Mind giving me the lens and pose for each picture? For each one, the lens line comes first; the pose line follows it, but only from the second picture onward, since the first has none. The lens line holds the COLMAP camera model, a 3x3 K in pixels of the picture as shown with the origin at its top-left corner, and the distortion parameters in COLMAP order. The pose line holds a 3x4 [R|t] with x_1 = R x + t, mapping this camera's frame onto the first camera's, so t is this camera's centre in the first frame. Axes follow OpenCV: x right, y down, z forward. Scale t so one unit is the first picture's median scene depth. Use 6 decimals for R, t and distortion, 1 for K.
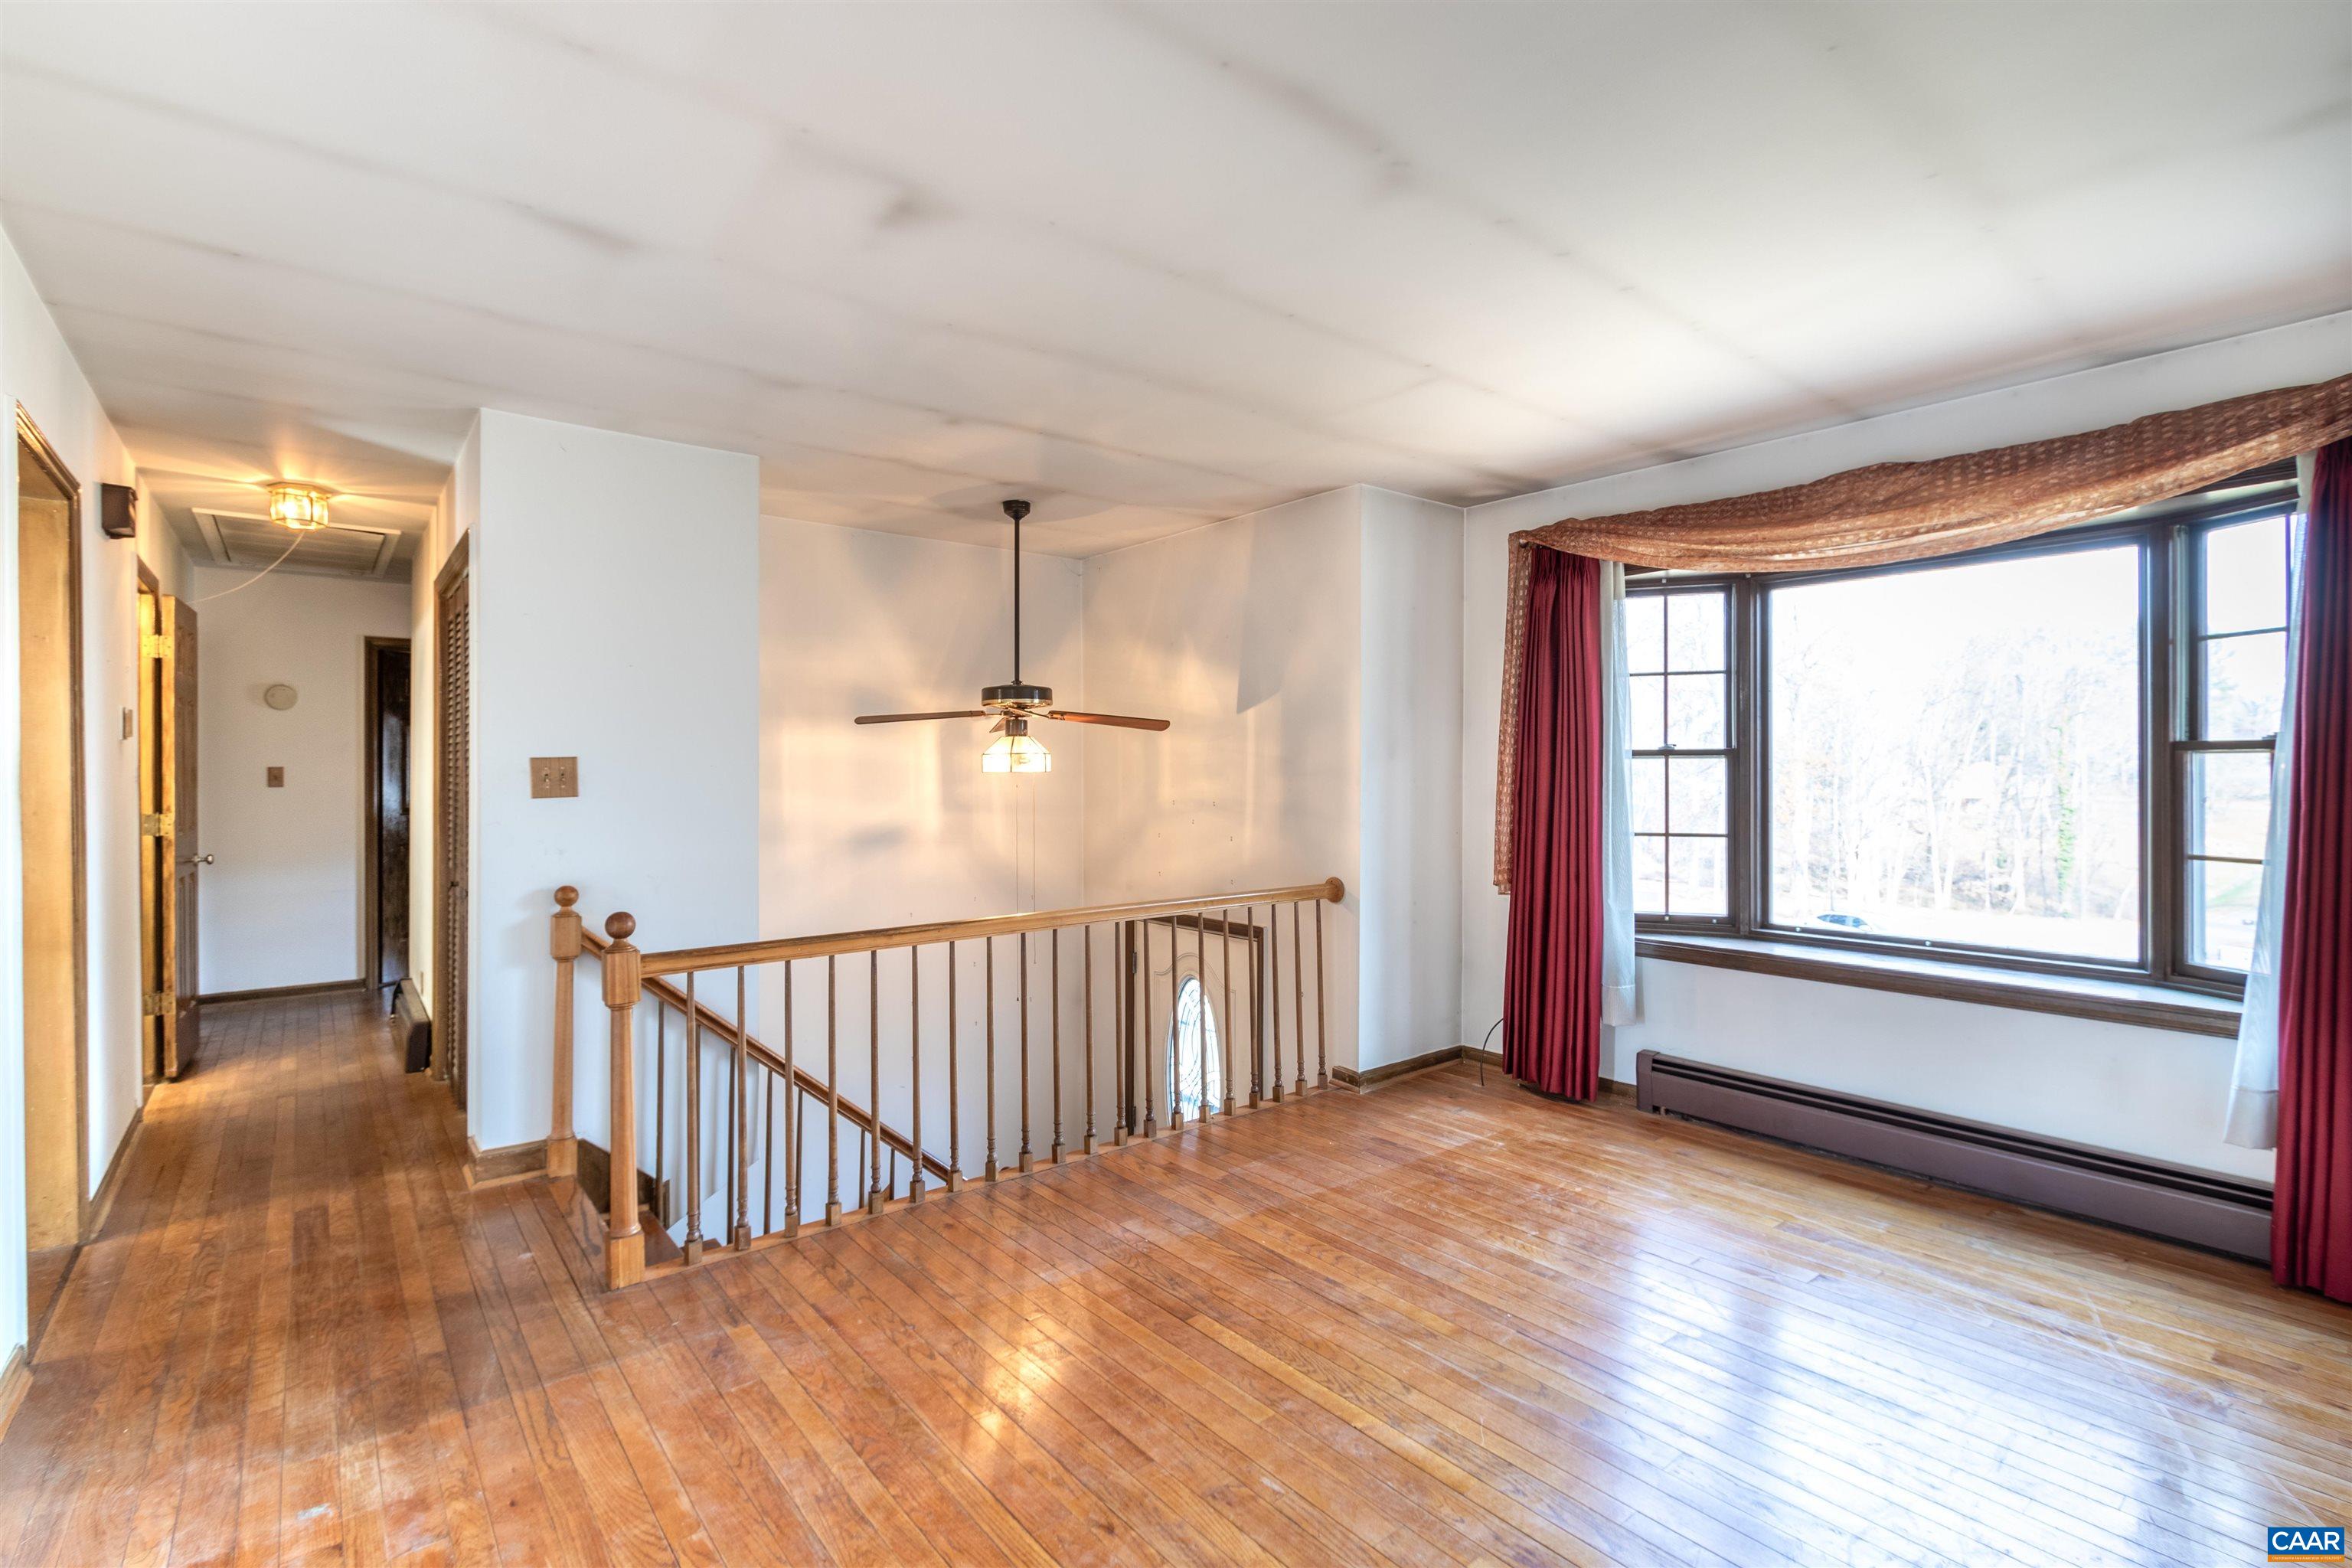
lens RADIAL K [[1127.2, 0, 1166.7], [0, 1127.2, 773.3], [0, 0, 1]] dist [-0.024203, -0.000170]
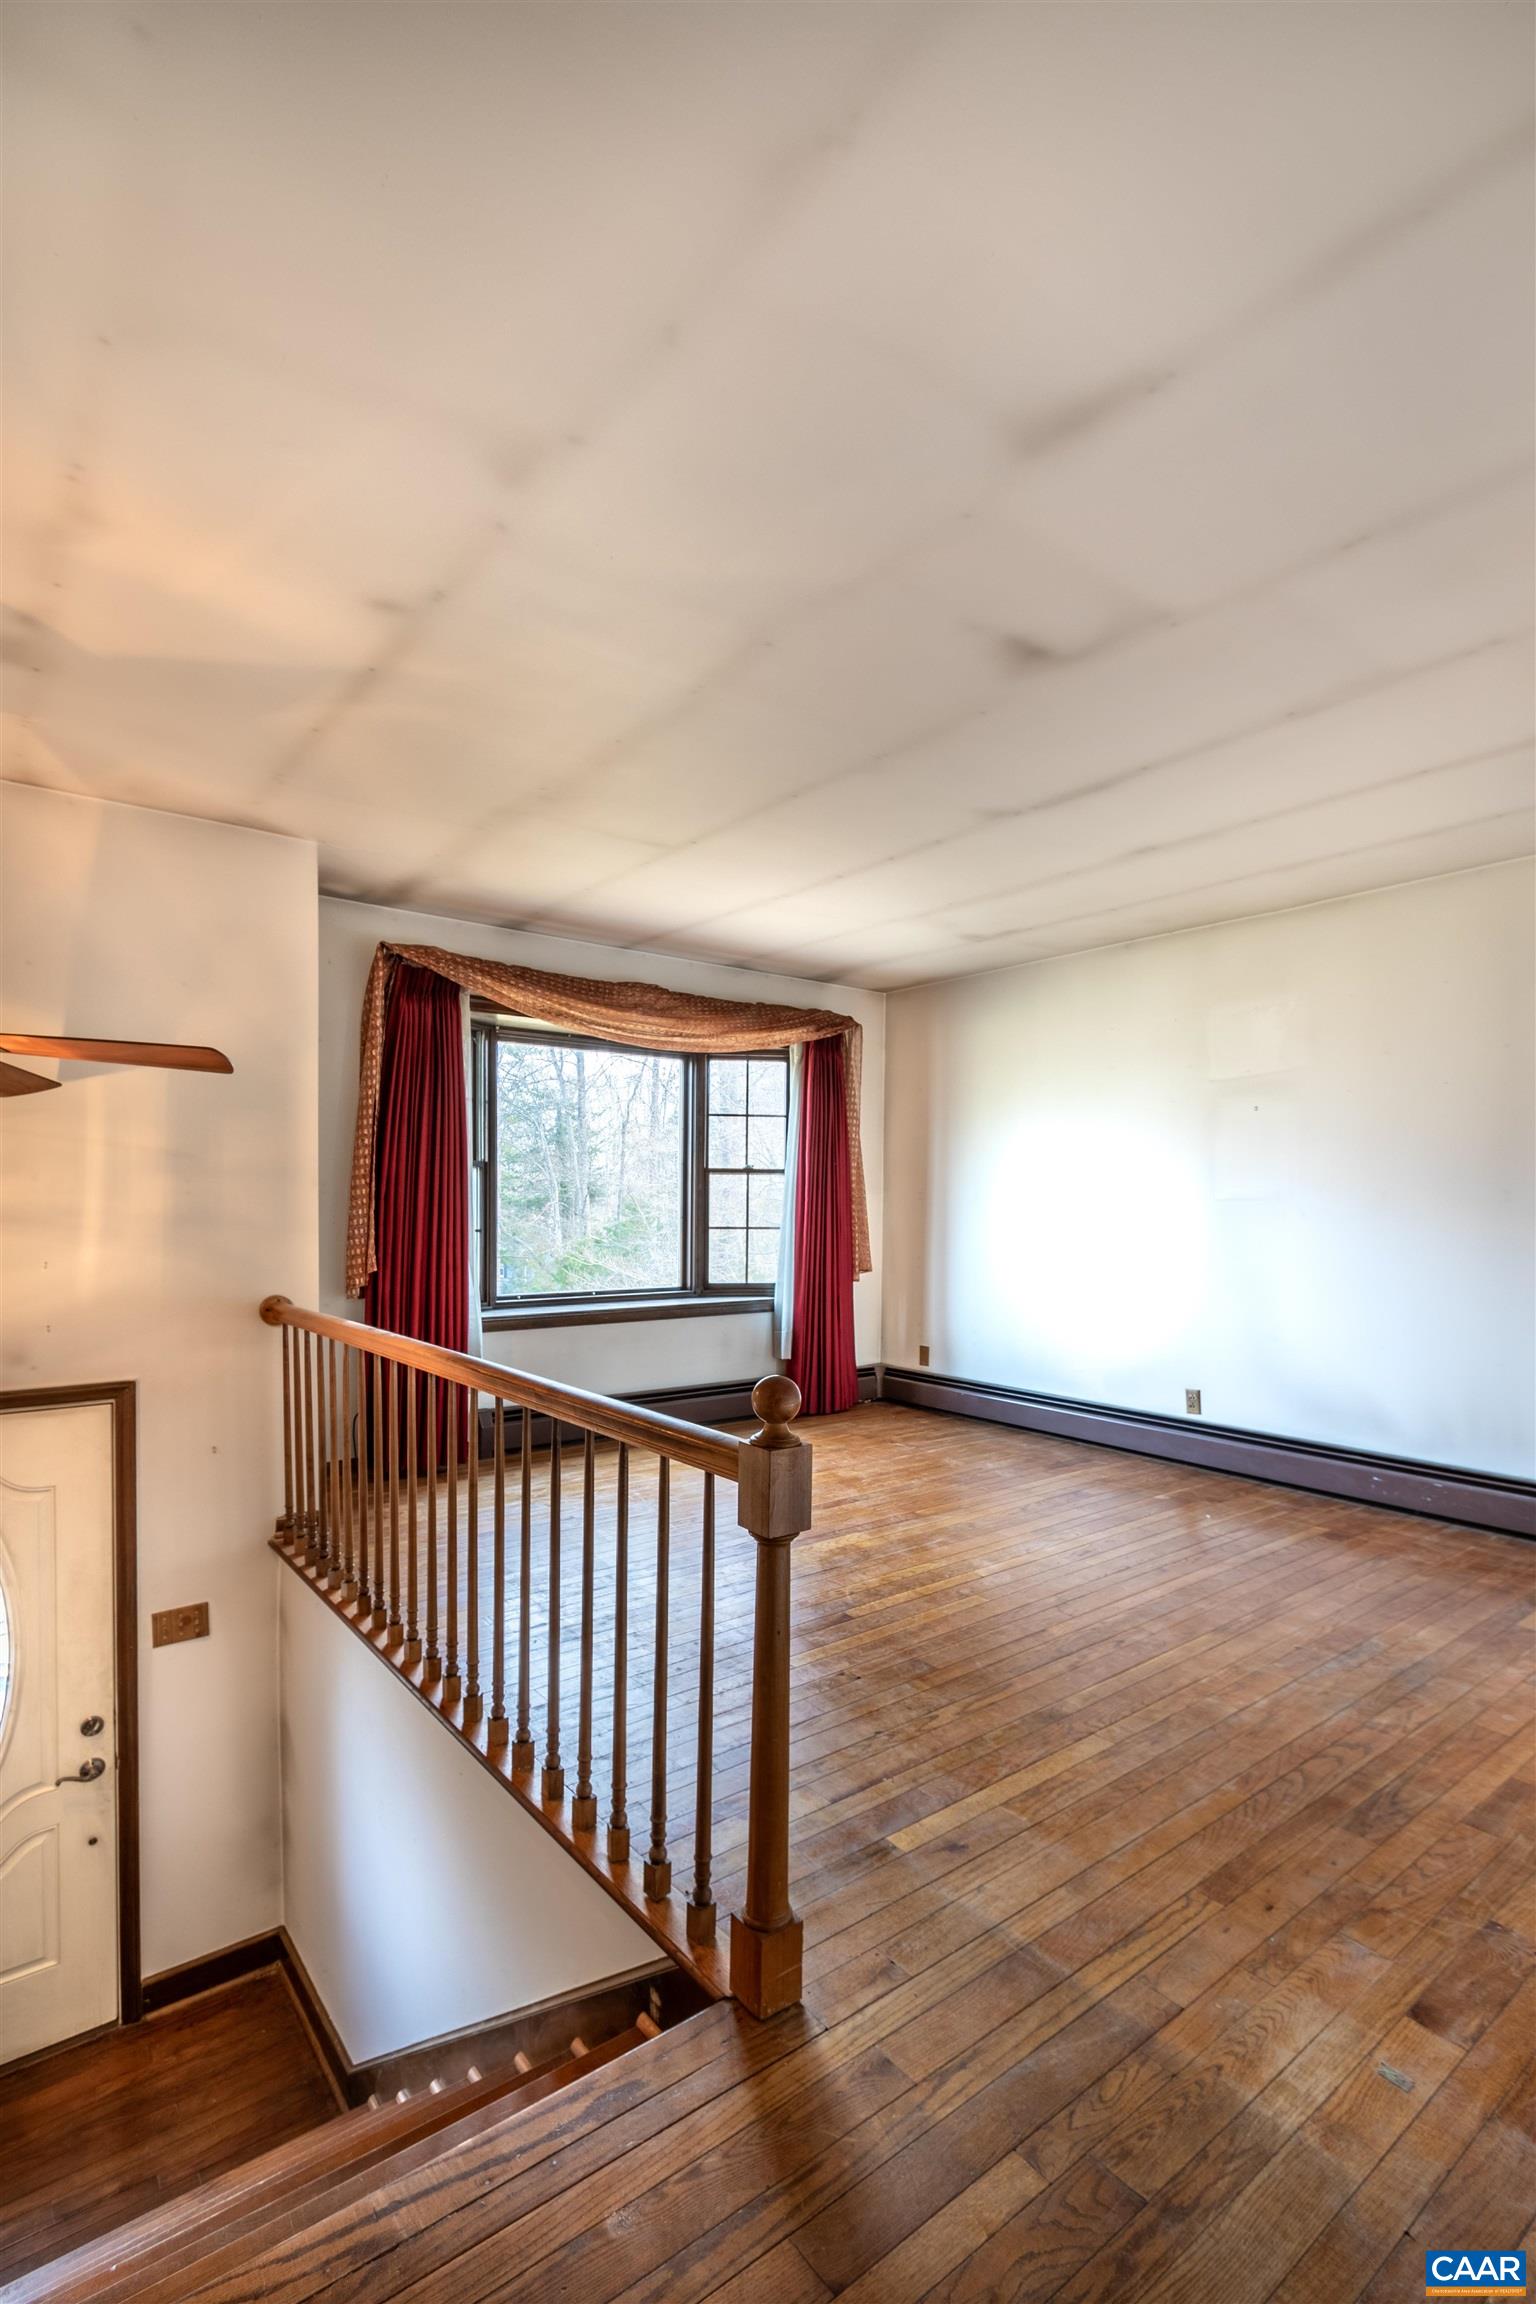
lens RADIAL K [[1042.0, 0, 778.9], [0, 1042.0, 1263.4], [0, 0, 1]] dist [0.000134, -0.000377]
pose [[-0.000396, -0.067962, 0.997688, -0.952104], [-0.021162, 0.997465, 0.067939, 0.010009], [-0.999776, -0.021086, -0.001833, 0.924860]]
